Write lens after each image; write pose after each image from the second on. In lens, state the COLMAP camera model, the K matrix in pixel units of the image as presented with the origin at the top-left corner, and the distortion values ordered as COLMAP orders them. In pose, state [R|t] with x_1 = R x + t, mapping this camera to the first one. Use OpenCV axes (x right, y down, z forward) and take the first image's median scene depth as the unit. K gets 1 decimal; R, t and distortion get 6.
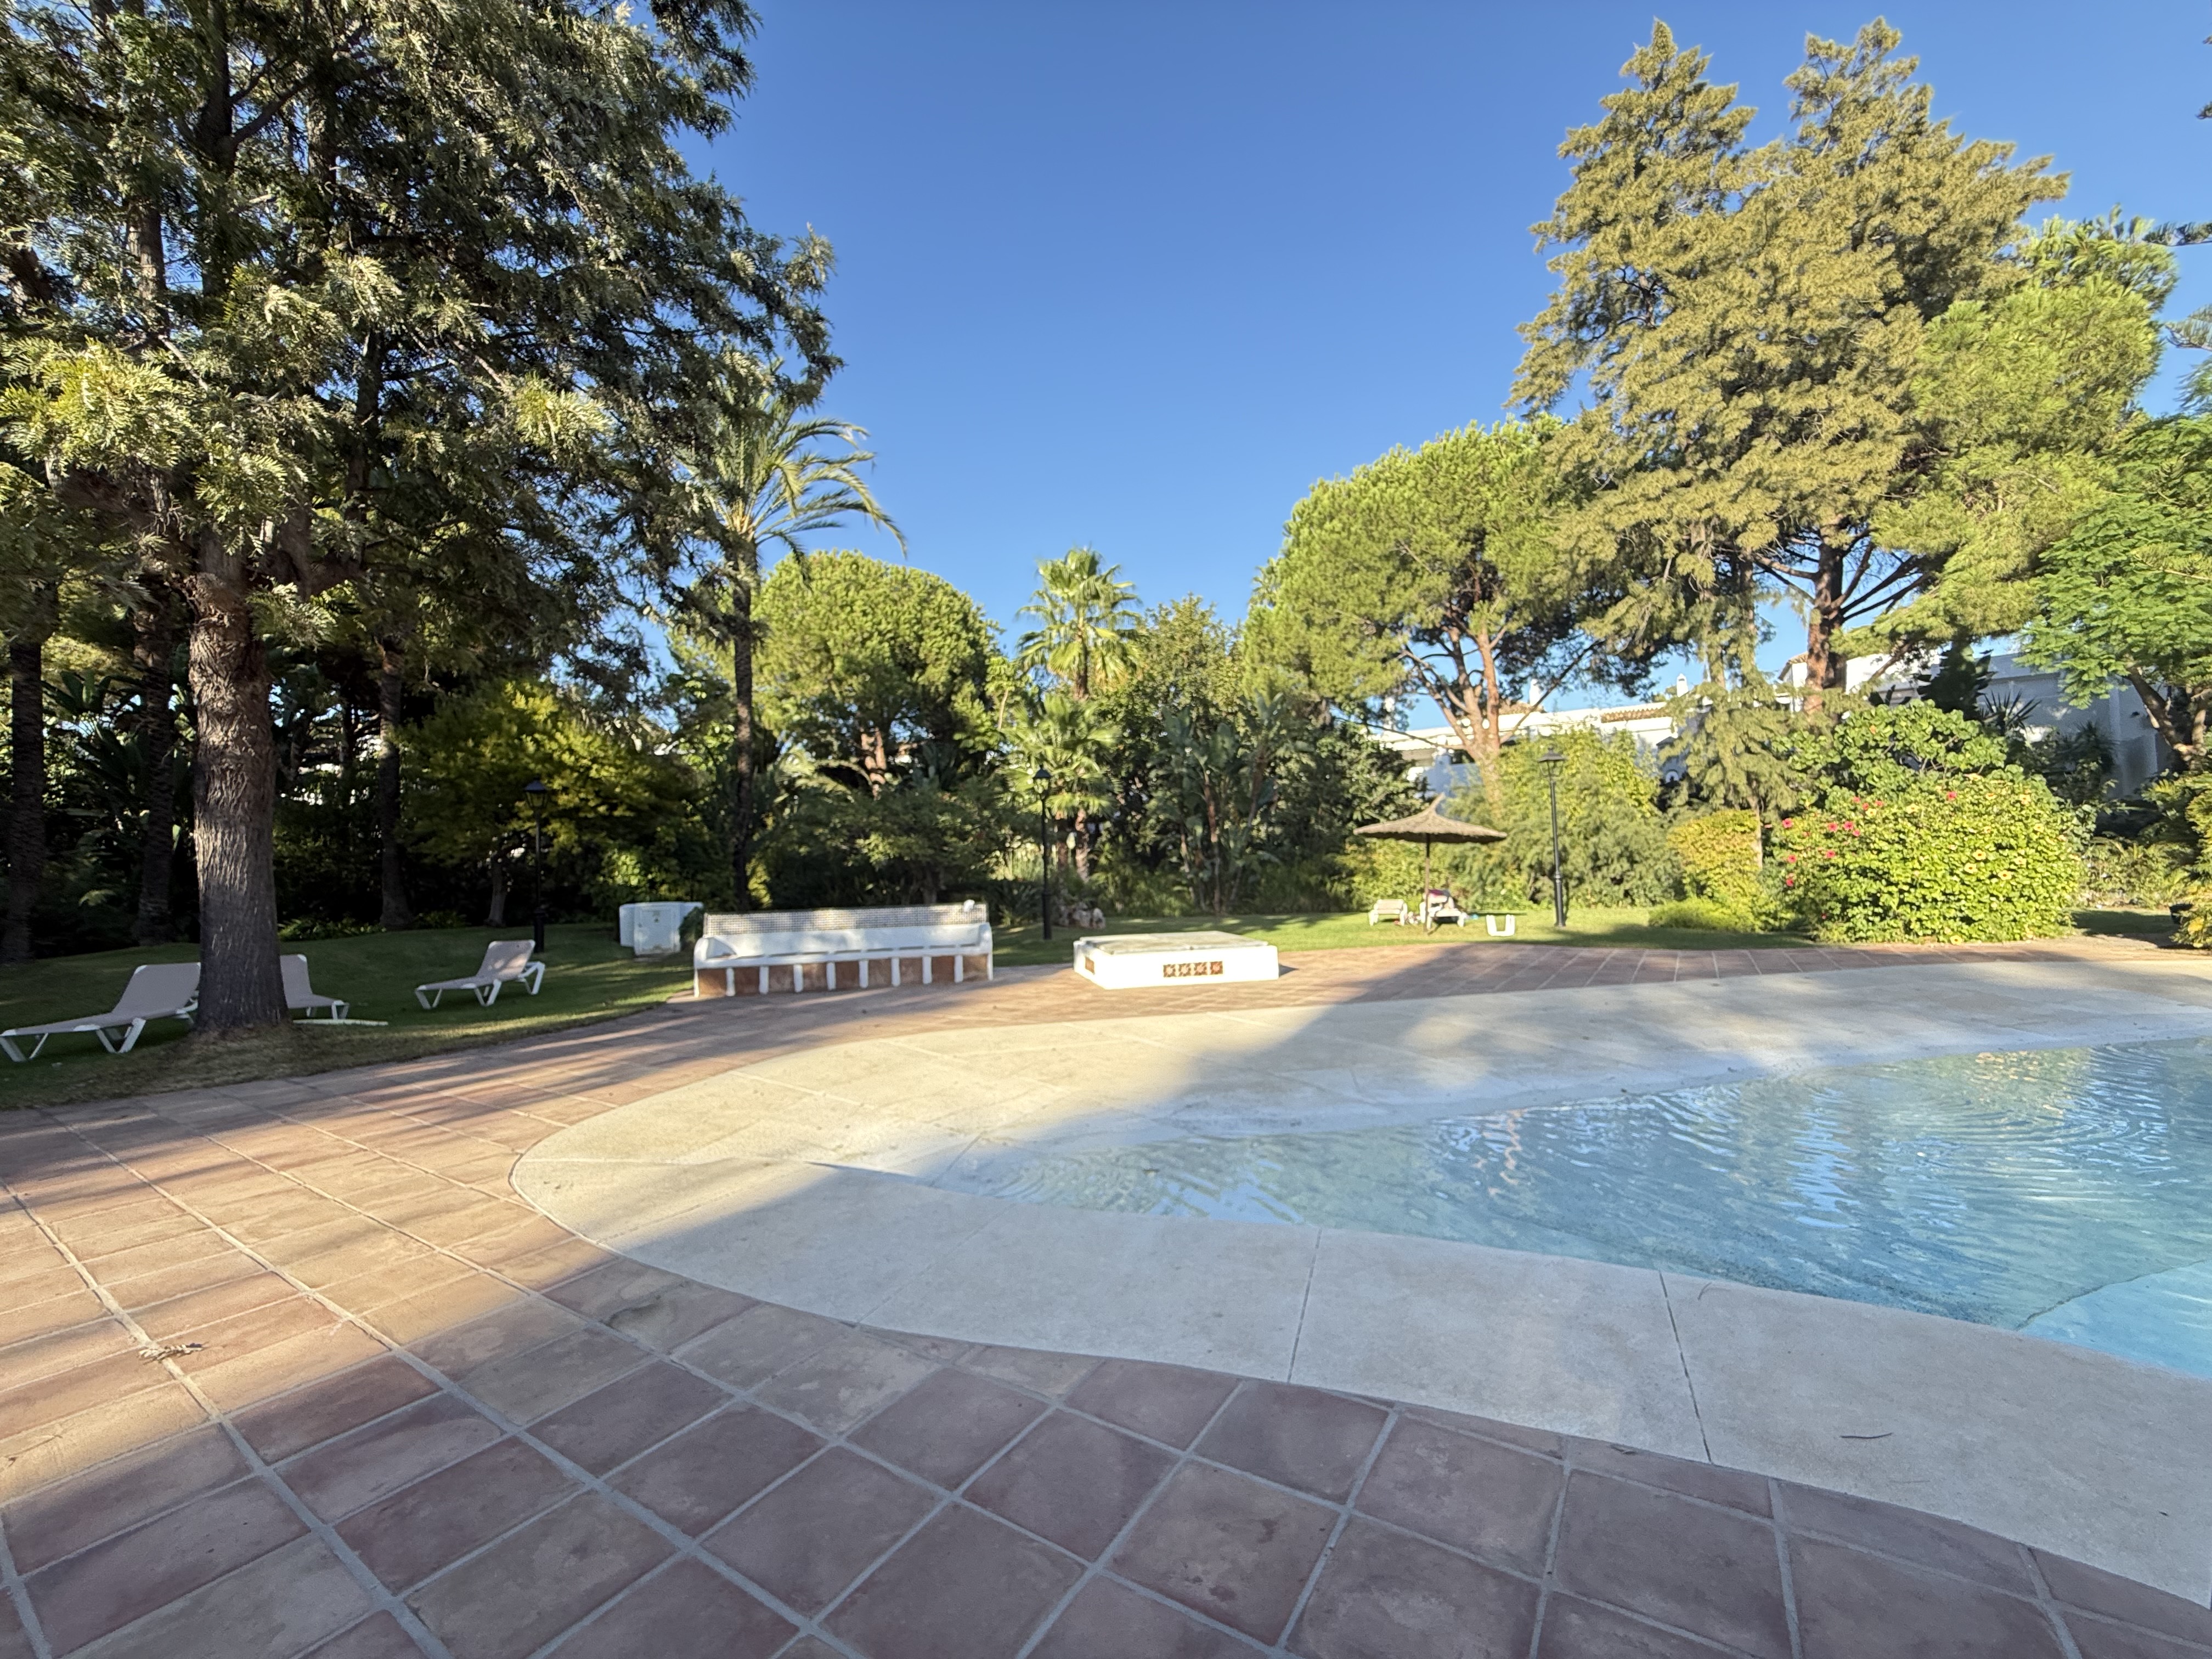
lens RADIAL K [[885.1, 0, 1104.0], [0, 885.1, 827.5], [0, 0, 1]] dist [-0.000858, 0.000382]
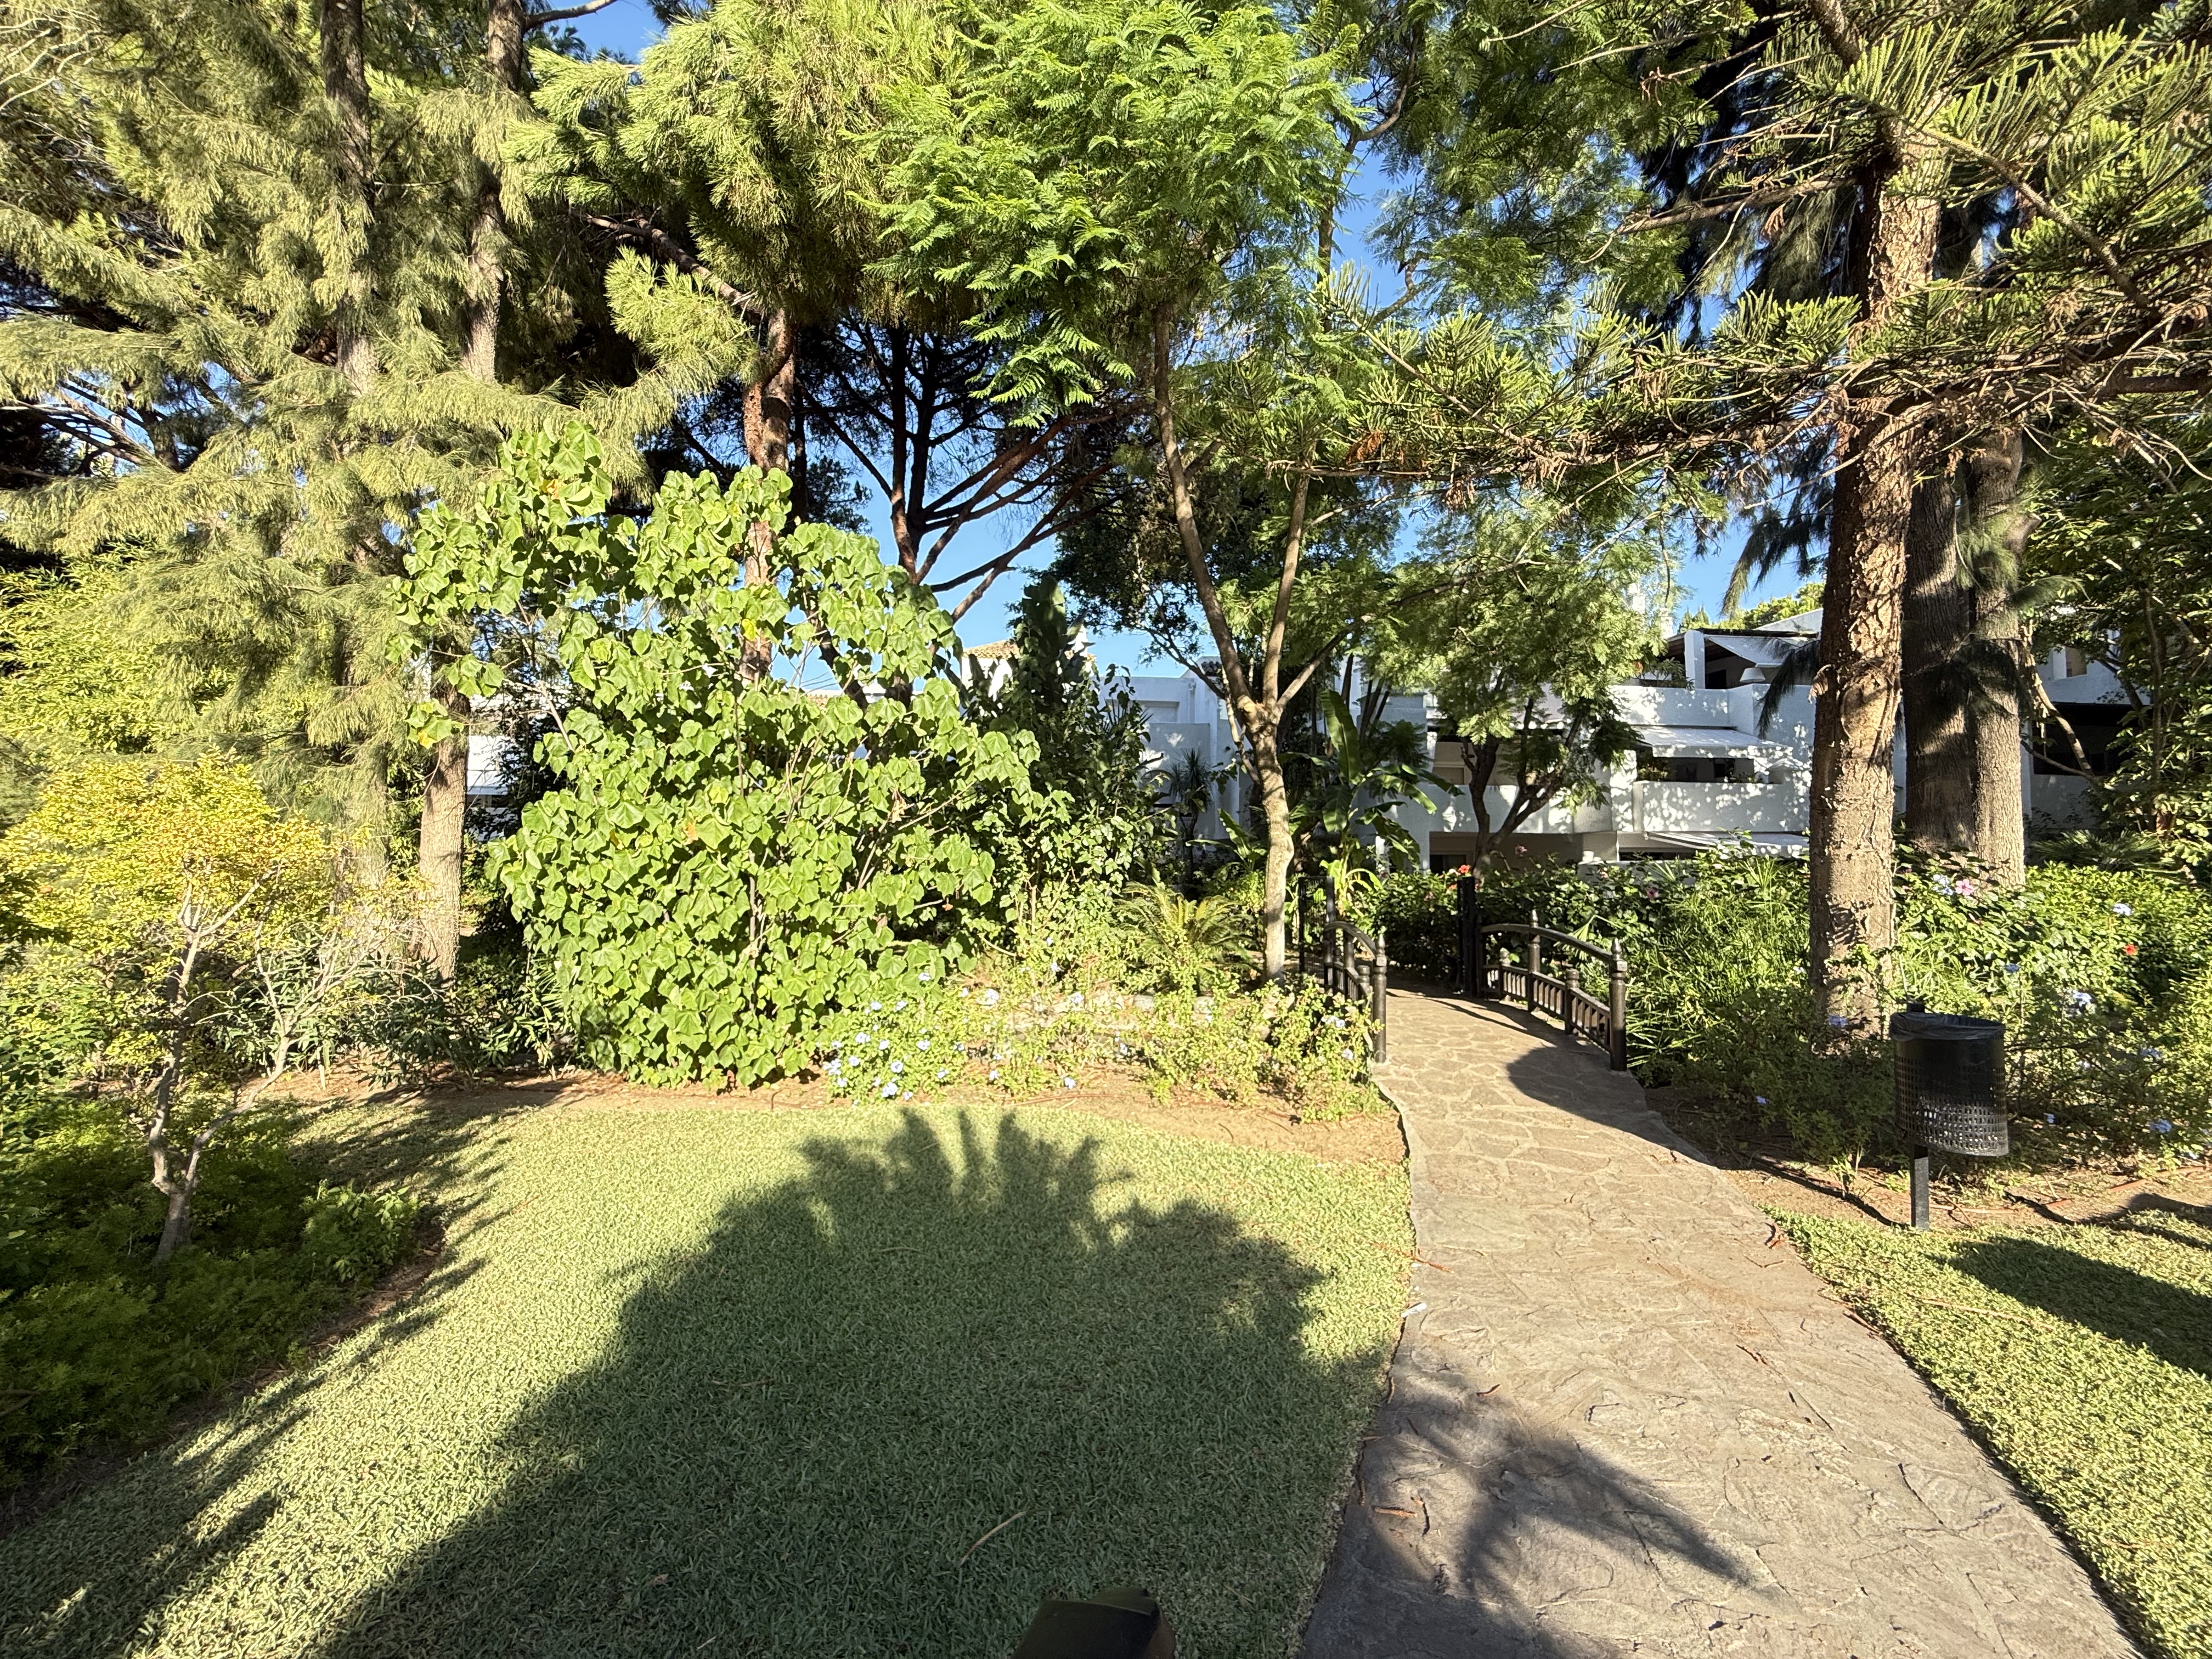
lens RADIAL K [[885.1, 0, 1104.0], [0, 885.1, 827.5], [0, 0, 1]] dist [-0.000858, 0.000382]
pose [[0.754493, 0.066777, 0.652902, 0.779054], [-0.055350, 0.997740, -0.038084, -0.000580], [-0.653970, -0.007404, 0.756484, 0.630283]]
